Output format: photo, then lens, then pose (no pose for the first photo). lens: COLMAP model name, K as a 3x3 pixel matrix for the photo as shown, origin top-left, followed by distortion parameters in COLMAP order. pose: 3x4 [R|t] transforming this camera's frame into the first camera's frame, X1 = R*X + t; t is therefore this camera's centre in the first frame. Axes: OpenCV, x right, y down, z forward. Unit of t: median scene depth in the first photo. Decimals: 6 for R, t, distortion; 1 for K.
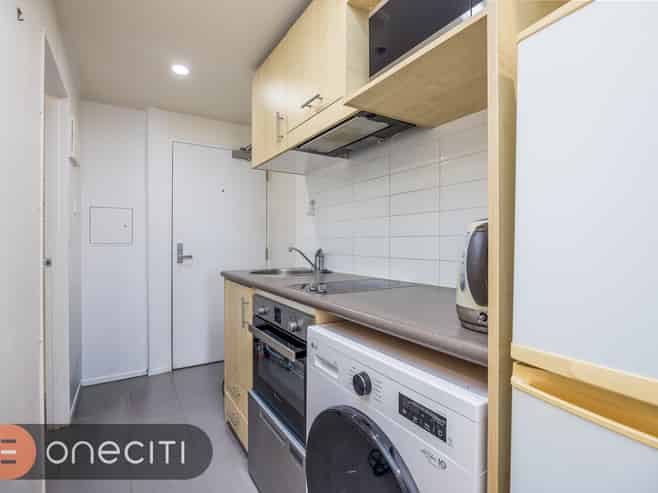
lens RADIAL K [[340.8, 0, 329.0], [0, 340.8, 246.5], [0, 0, 1]] dist [-0.015449, 0.000263]
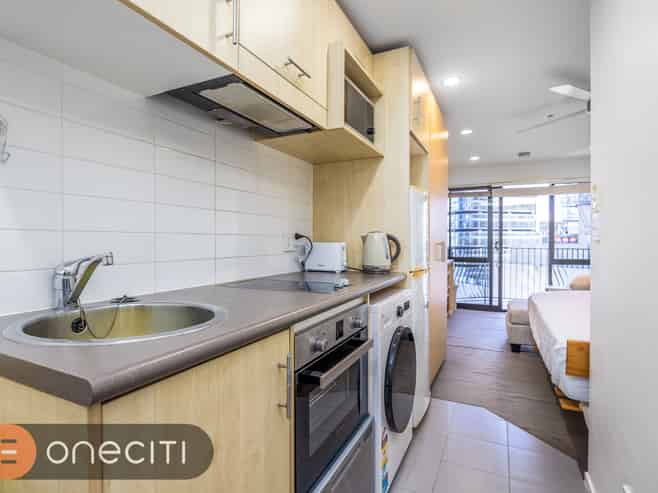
lens RADIAL K [[343.9, 0, 329.0], [0, 343.9, 246.5], [0, 0, 1]] dist [0.000987, 0.000081]
pose [[-0.532081, -0.017144, 0.846520, -0.745889], [0.010567, 0.999583, 0.026886, -0.019584], [-0.846627, 0.023251, -0.531678, 1.297841]]
